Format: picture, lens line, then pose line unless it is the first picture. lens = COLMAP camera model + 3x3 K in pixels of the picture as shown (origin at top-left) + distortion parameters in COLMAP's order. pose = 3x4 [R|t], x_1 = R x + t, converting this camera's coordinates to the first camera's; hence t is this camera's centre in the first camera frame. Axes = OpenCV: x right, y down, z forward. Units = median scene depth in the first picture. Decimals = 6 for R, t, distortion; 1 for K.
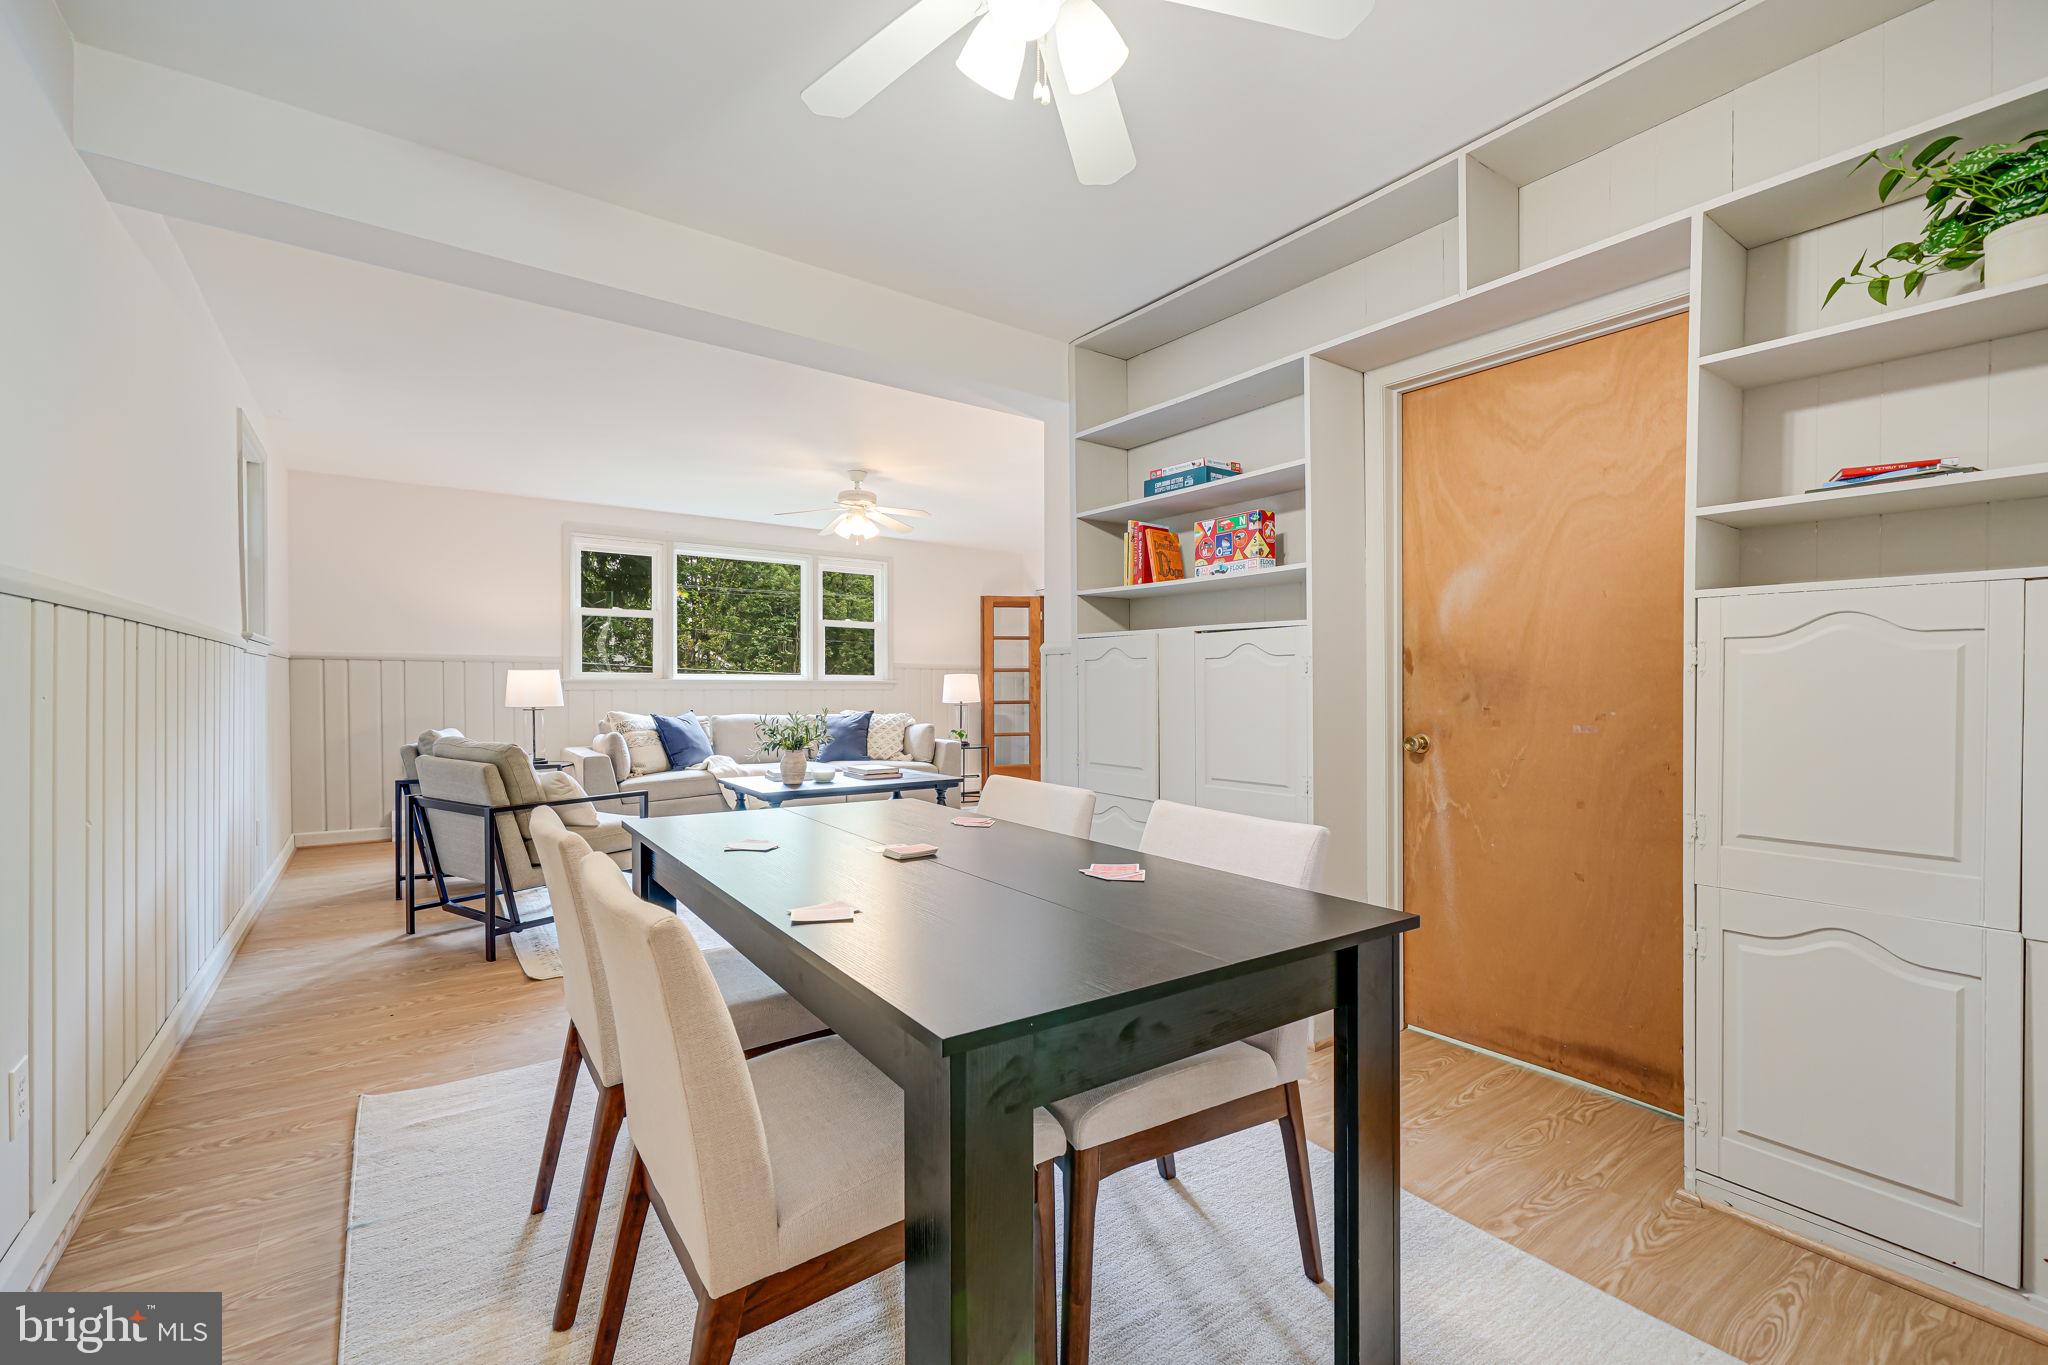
lens RADIAL K [[826.6, 0, 1024.0], [0, 826.6, 682.5], [0, 0, 1]] dist [0.000389, 0.000028]
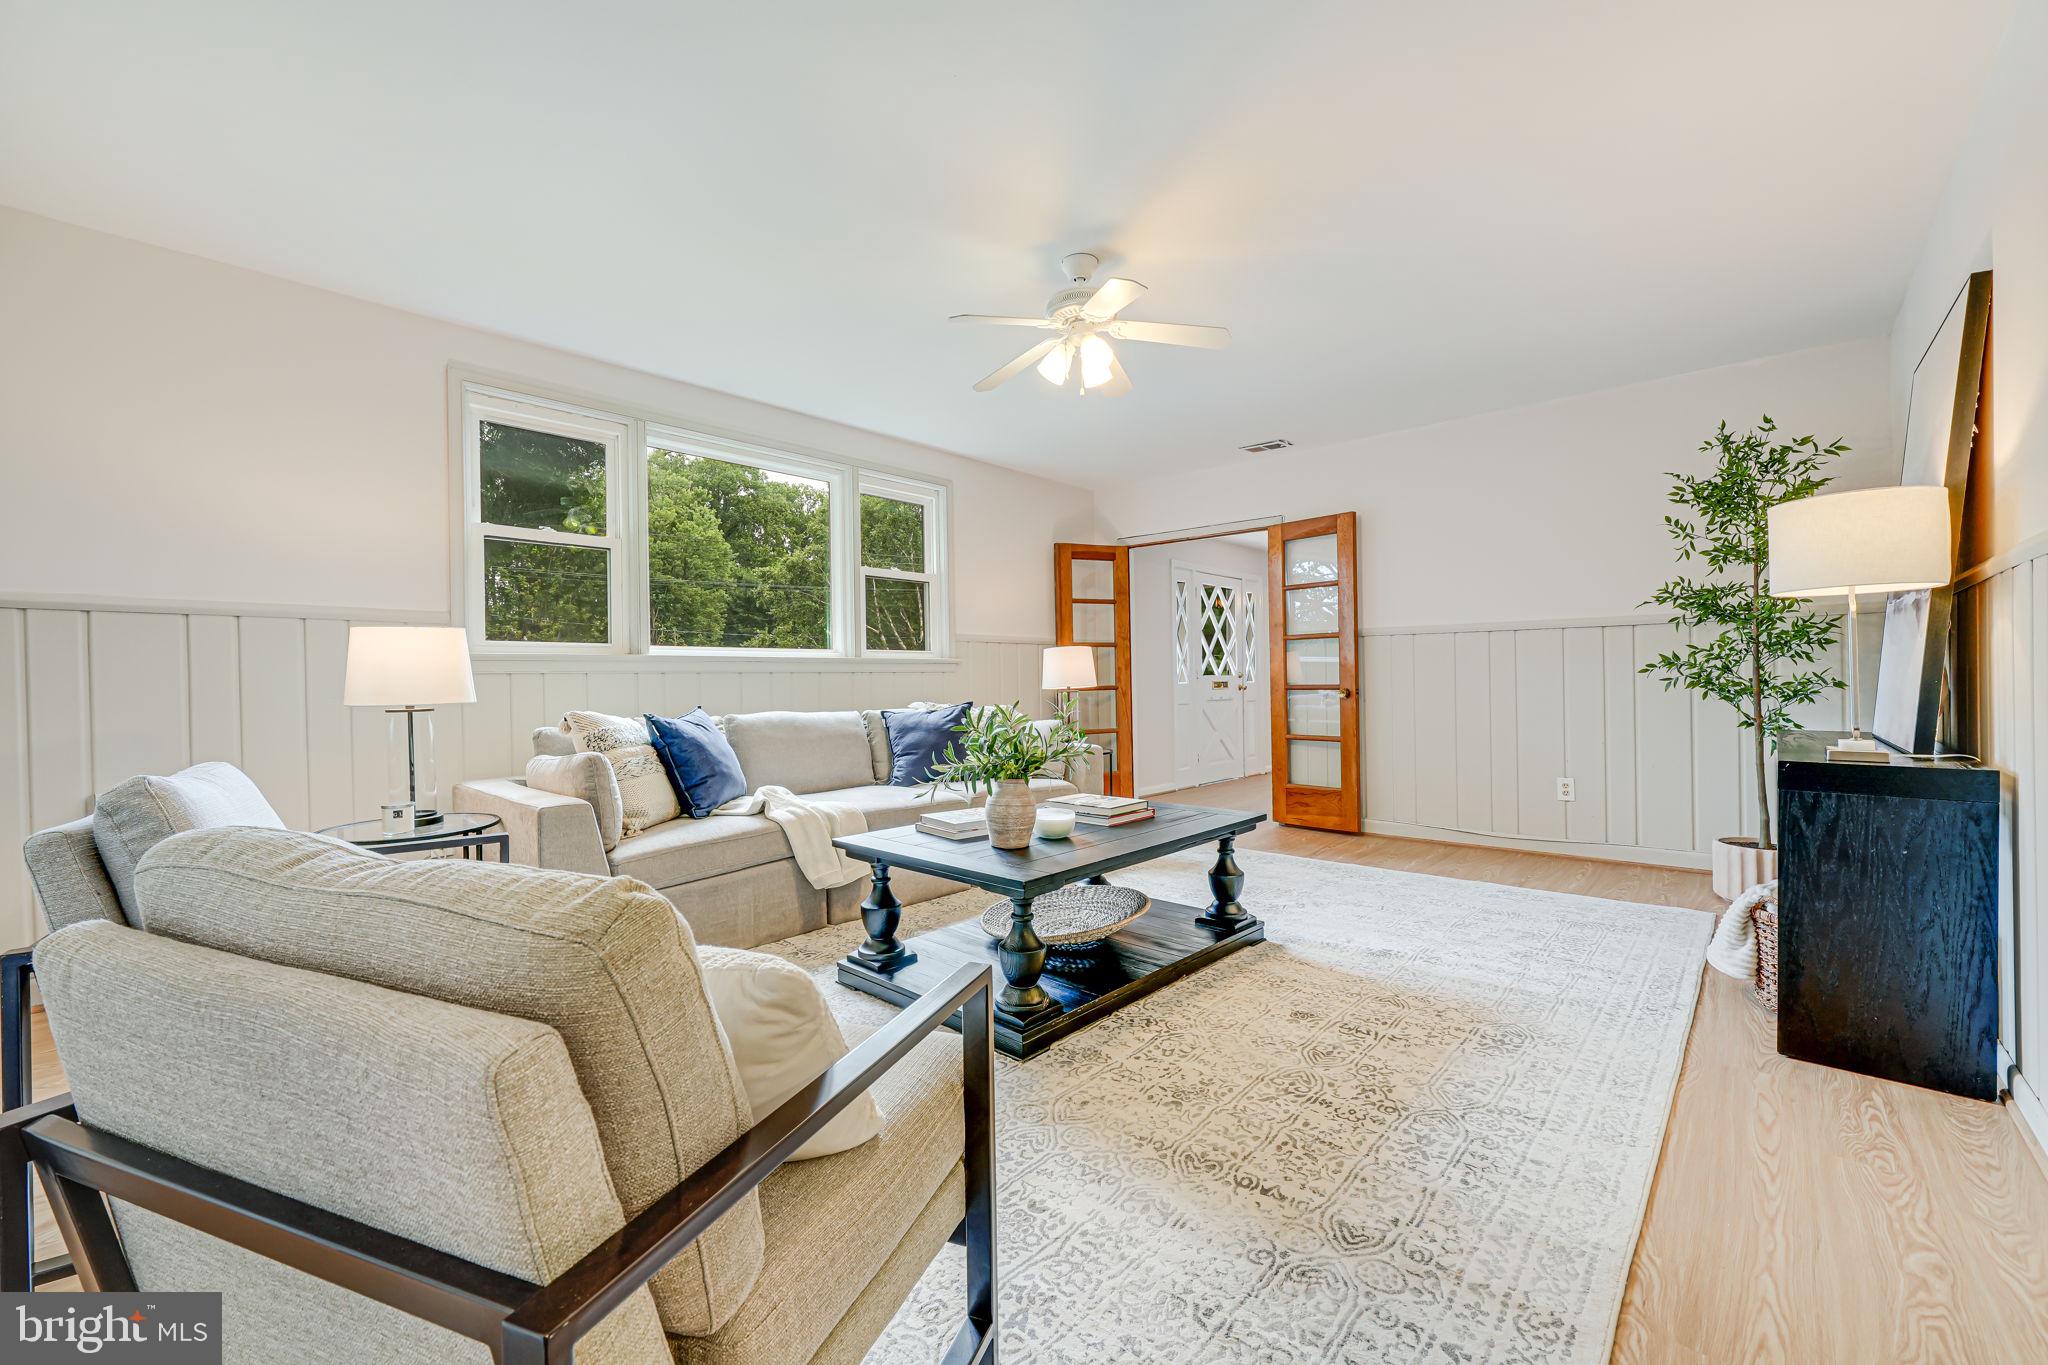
lens RADIAL K [[804.3, 0, 1018.7], [0, 804.3, 671.4], [0, 0, 1]] dist [-0.001406, -0.000056]
pose [[0.981950, -0.012031, 0.188757, -0.281940], [0.013049, 0.999906, -0.004152, 0.014100], [-0.188690, 0.006540, 0.982015, 0.401086]]
